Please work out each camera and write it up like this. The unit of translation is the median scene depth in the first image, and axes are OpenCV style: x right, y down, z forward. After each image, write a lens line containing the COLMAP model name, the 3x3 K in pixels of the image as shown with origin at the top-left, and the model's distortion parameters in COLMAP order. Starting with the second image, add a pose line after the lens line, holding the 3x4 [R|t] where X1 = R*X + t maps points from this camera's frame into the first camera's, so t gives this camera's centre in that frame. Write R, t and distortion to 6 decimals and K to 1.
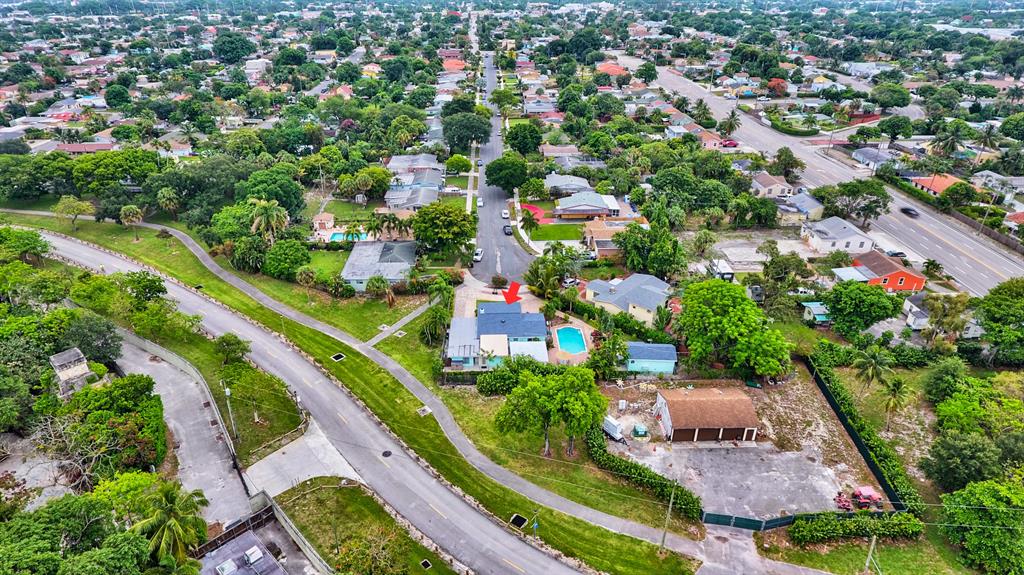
lens RADIAL K [[601.4, 0, 514.9], [0, 601.4, 286.6], [0, 0, 1]] dist [0.001502, -0.002803]
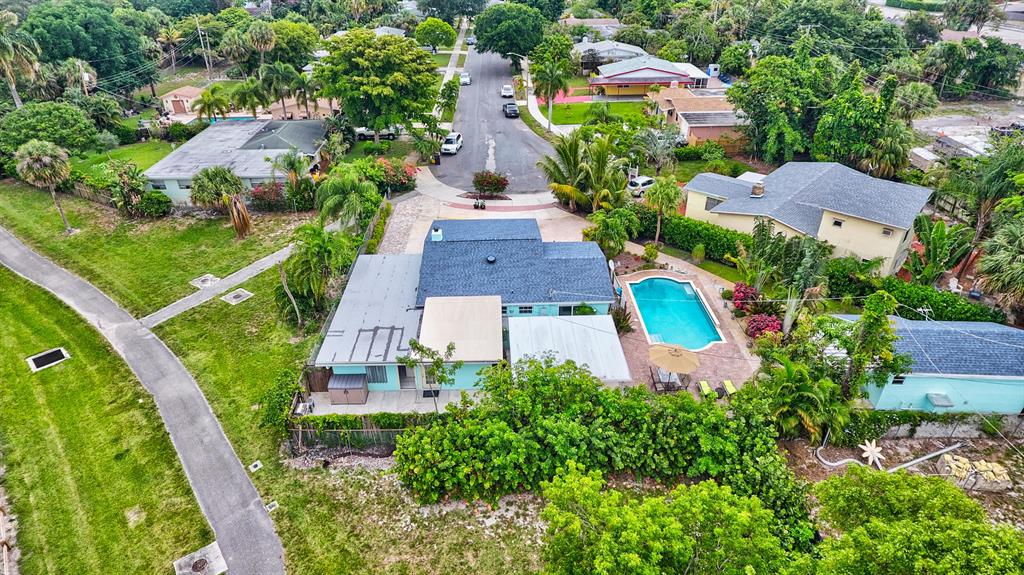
lens RADIAL K [[601.4, 0, 507.9], [0, 601.4, 288.1], [0, 0, 1]] dist [0.001502, -0.002803]
pose [[0.999588, -0.004804, -0.028304, 0.000863], [0.006436, 0.998305, 0.057835, 0.049619], [0.027979, -0.057993, 0.997925, 0.588025]]
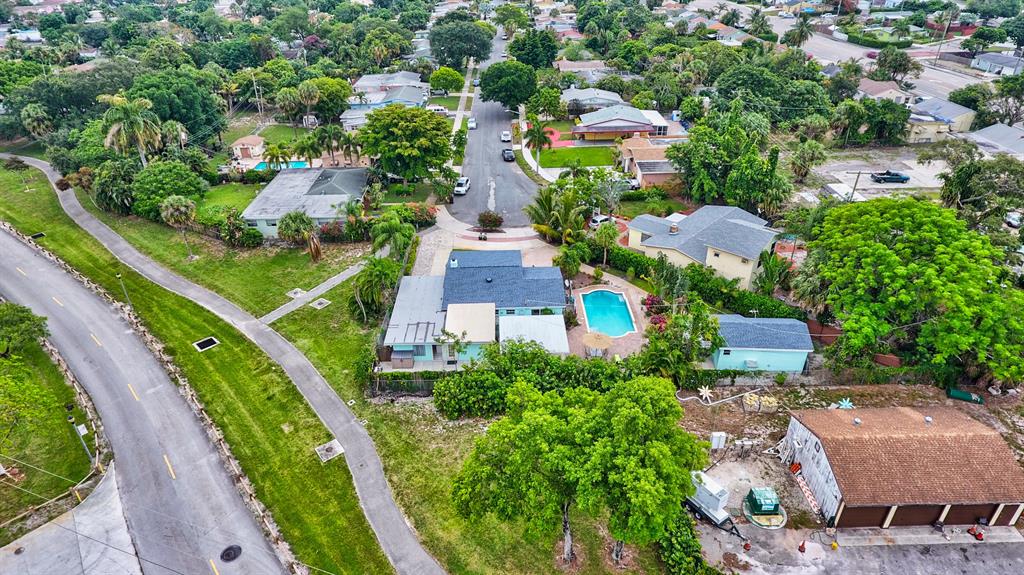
lens RADIAL K [[601.4, 0, 510.7], [0, 601.4, 288.0], [0, 0, 1]] dist [0.001502, -0.002803]
pose [[0.999339, -0.007495, -0.035571, 0.019794], [0.009254, 0.998729, 0.049536, 0.034161], [0.035155, -0.049833, 0.998139, 0.397384]]
